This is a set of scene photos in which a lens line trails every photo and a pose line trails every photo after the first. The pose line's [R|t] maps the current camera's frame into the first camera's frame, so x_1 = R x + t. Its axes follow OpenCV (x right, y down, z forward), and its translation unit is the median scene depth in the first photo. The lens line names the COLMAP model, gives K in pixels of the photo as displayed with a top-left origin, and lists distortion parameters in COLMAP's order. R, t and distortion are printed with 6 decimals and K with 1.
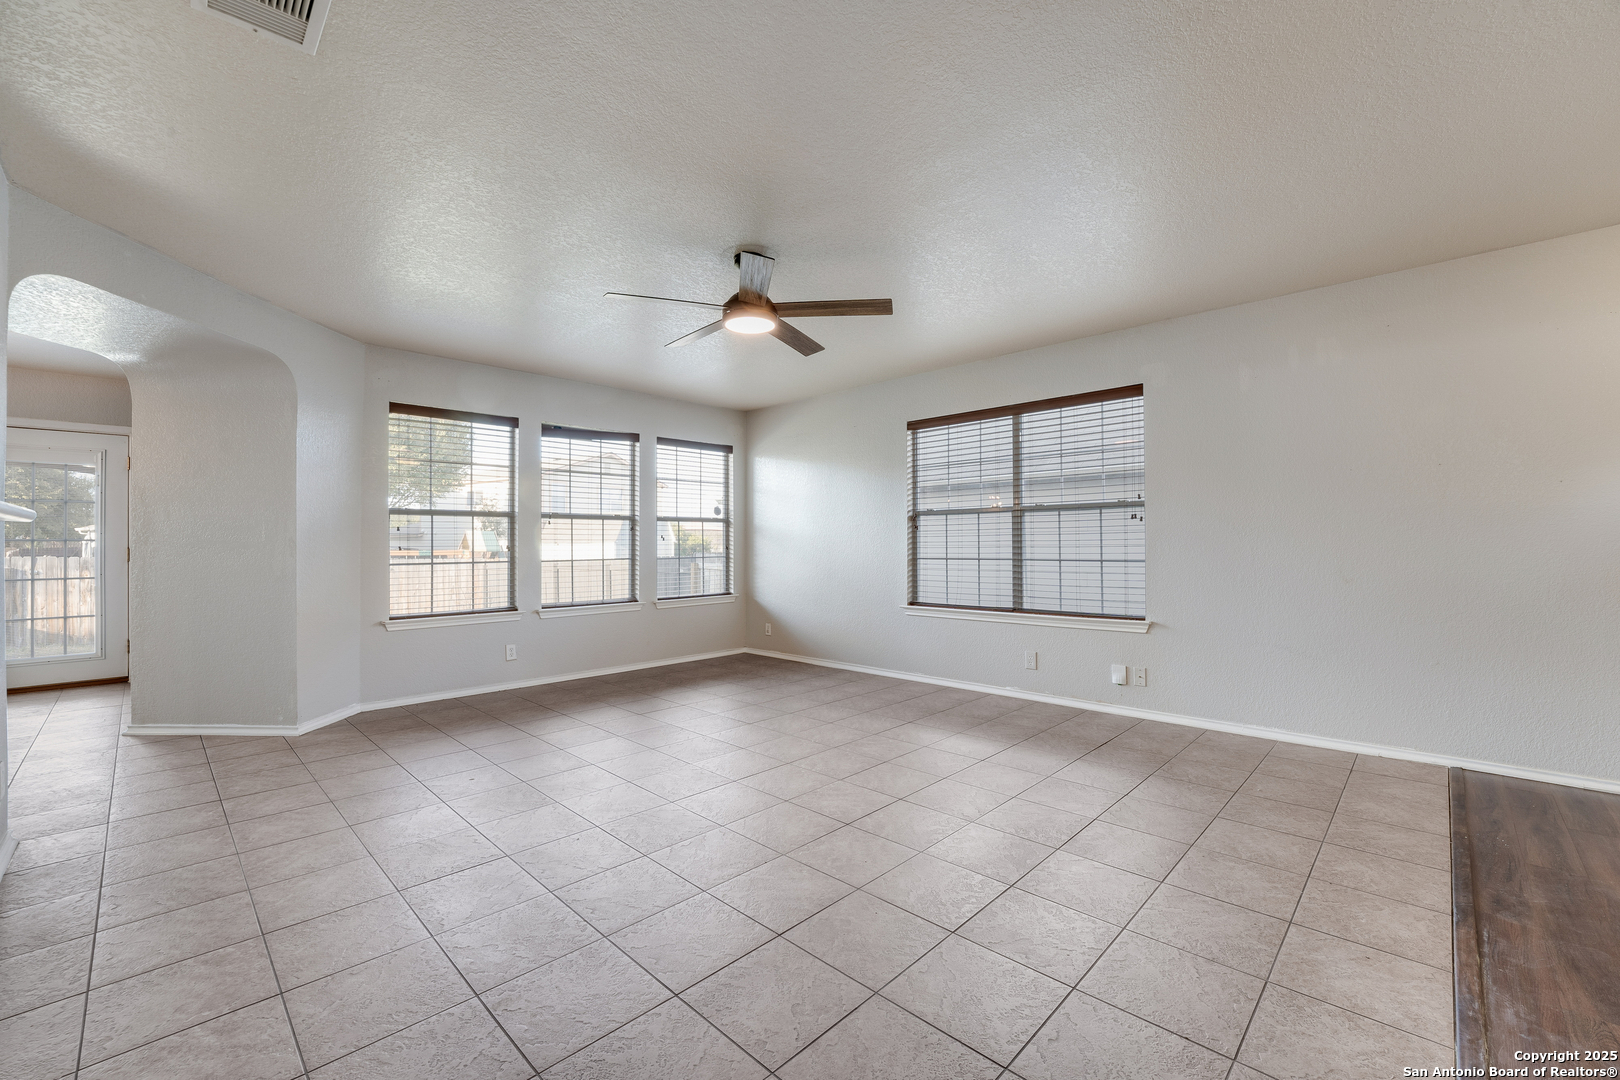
lens RADIAL K [[664.1, 0, 807.4], [0, 664.1, 535.7], [0, 0, 1]] dist [-0.013517, 0.000044]
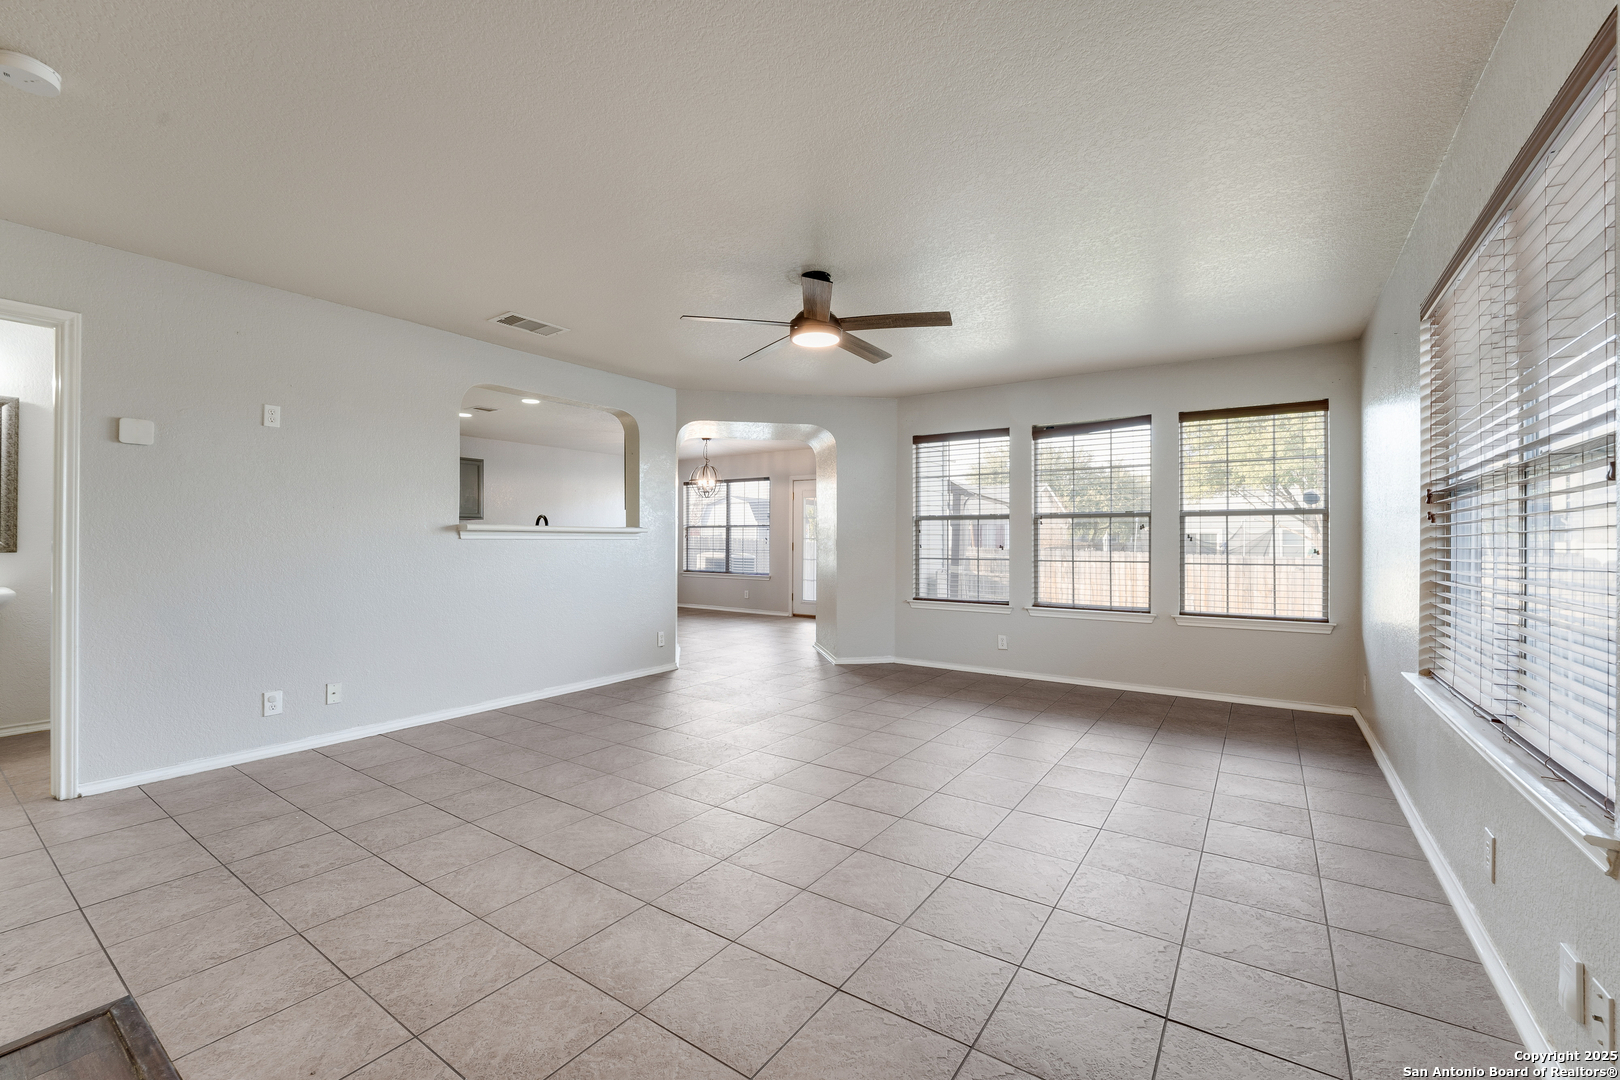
lens RADIAL K [[664.1, 0, 812.0], [0, 664.1, 541.9], [0, 0, 1]] dist [-0.013517, 0.000044]
pose [[0.168446, 0.005943, -0.985693, 0.475618], [0.008753, 0.999933, 0.007524, -0.001923], [0.985672, -0.009896, 0.168383, 0.401847]]
